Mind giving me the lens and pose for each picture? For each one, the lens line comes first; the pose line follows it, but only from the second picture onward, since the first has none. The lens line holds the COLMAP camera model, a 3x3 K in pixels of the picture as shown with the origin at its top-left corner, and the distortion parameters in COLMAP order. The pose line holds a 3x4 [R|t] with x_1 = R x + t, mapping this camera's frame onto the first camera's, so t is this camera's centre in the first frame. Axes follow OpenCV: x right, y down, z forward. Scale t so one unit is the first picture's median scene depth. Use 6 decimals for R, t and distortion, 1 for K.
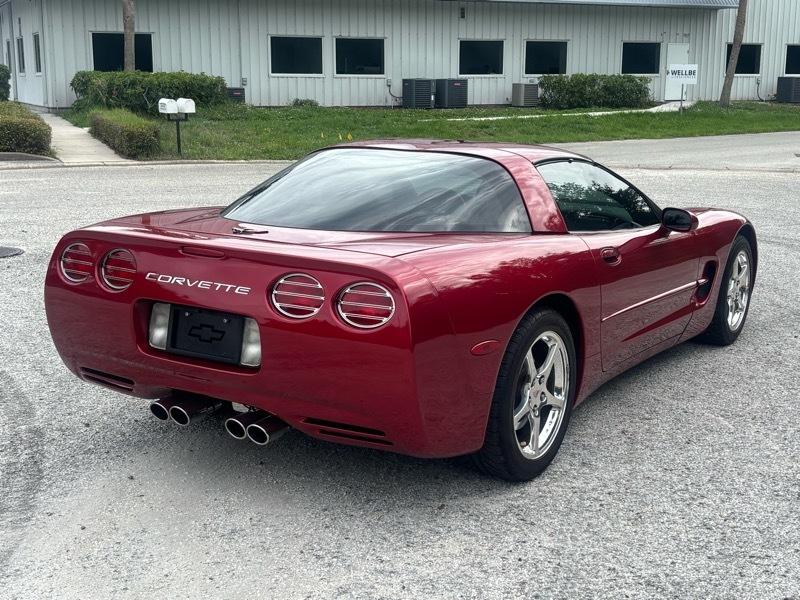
lens RADIAL K [[1209.1, 0, 400.0], [0, 1209.1, 300.0], [0, 0, 1]] dist [0.217369, -1.003074]
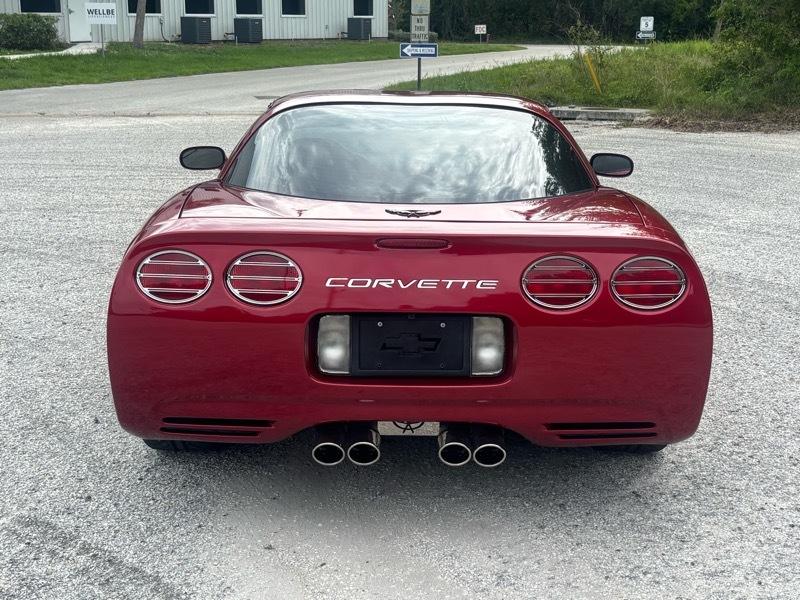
lens RADIAL K [[1240.9, 0, 400.0], [0, 1240.9, 300.0], [0, 0, 1]] dist [0.190575, -0.807364]
pose [[0.808392, -0.128438, 0.574461, -0.548841], [0.103795, 0.991716, 0.075665, -0.055851], [-0.579421, -0.001541, 0.815027, 0.293406]]
